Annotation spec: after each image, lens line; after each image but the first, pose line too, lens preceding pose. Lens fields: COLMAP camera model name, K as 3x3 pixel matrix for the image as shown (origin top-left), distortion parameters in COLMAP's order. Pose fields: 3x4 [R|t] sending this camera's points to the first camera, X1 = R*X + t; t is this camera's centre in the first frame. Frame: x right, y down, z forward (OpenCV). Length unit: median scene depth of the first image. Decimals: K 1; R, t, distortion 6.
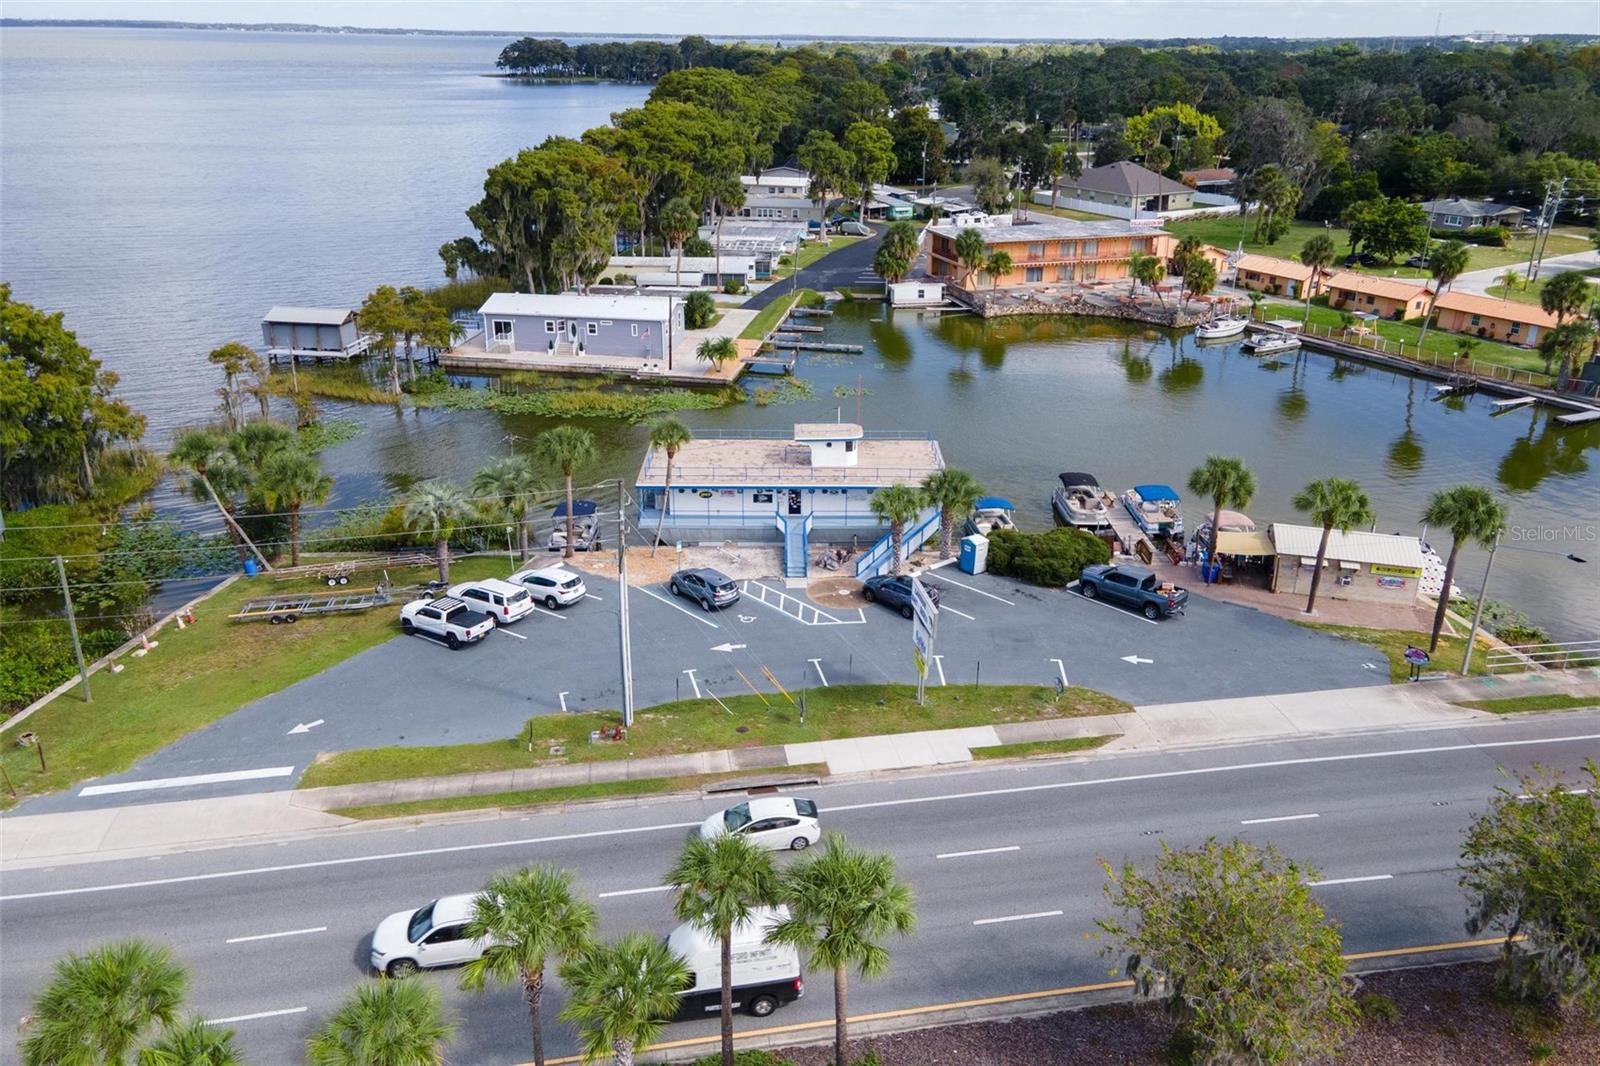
lens RADIAL K [[1210.6, 0, 801.6], [0, 1210.6, 484.0], [0, 0, 1]] dist [0.064643, 0.002838]
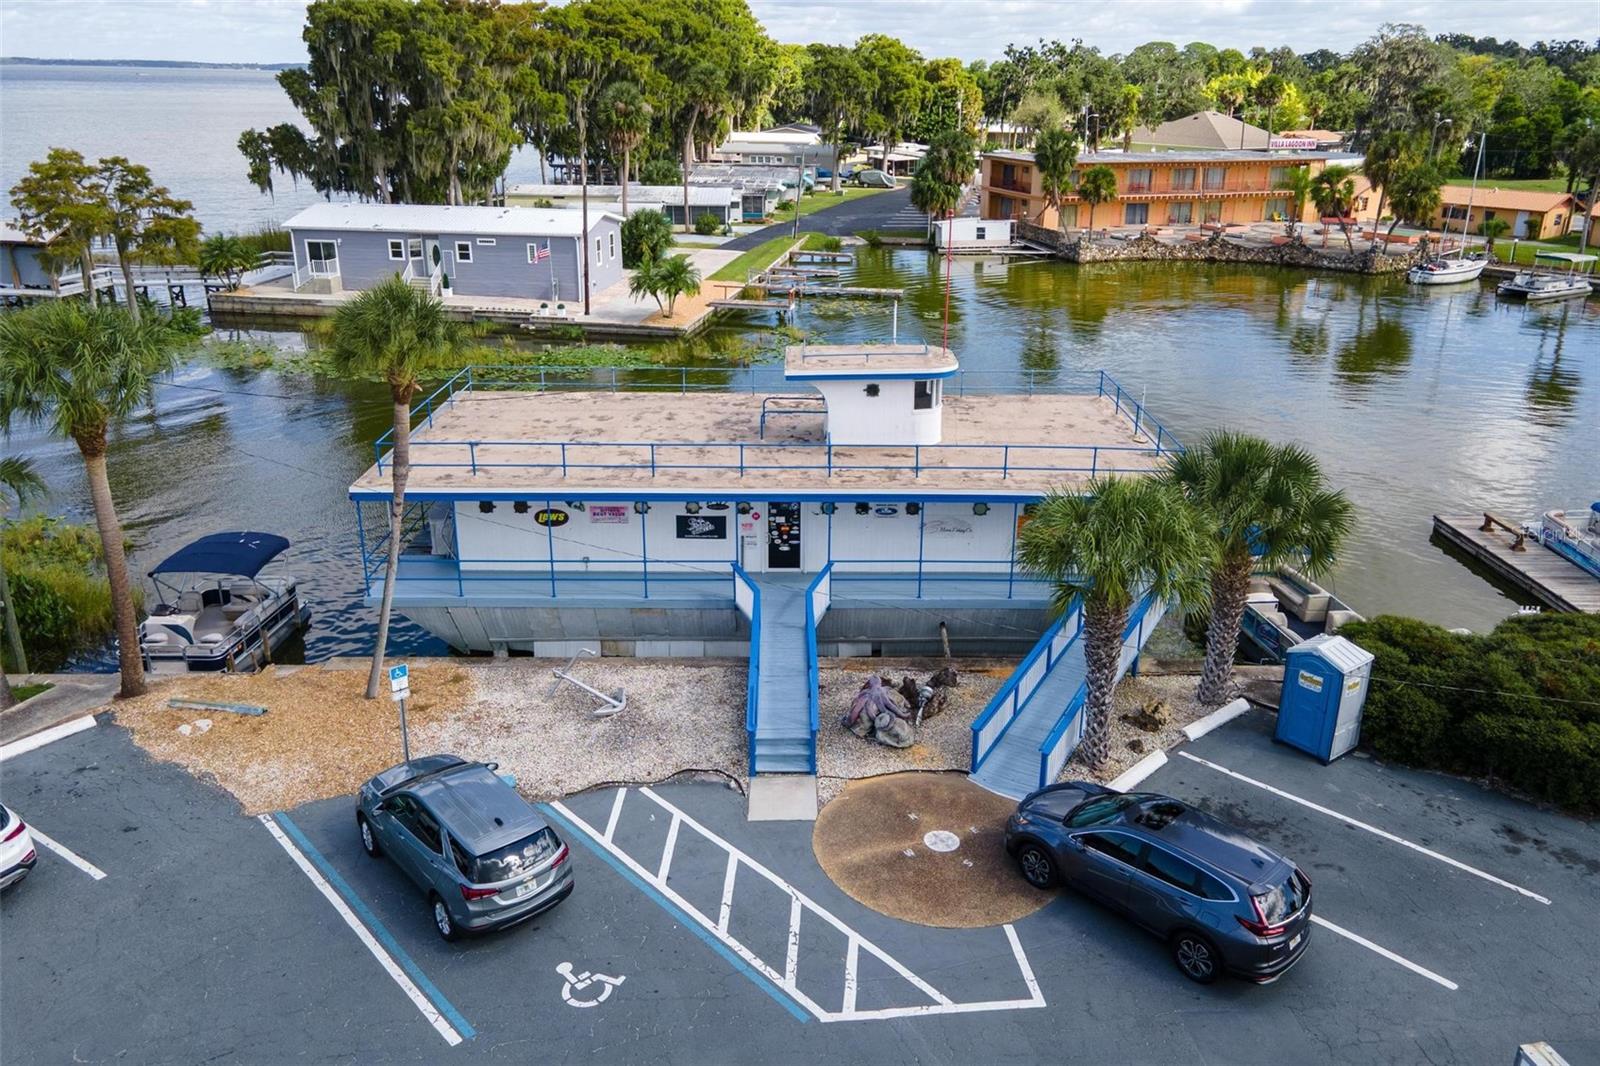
lens RADIAL K [[1210.6, 0, 801.6], [0, 1210.6, 484.0], [0, 0, 1]] dist [0.064643, 0.002838]
pose [[0.999982, 0.001336, -0.005772, 0.001357], [-0.001492, 0.999633, -0.027034, 0.005740], [0.005734, 0.027042, 0.999618, 0.404974]]
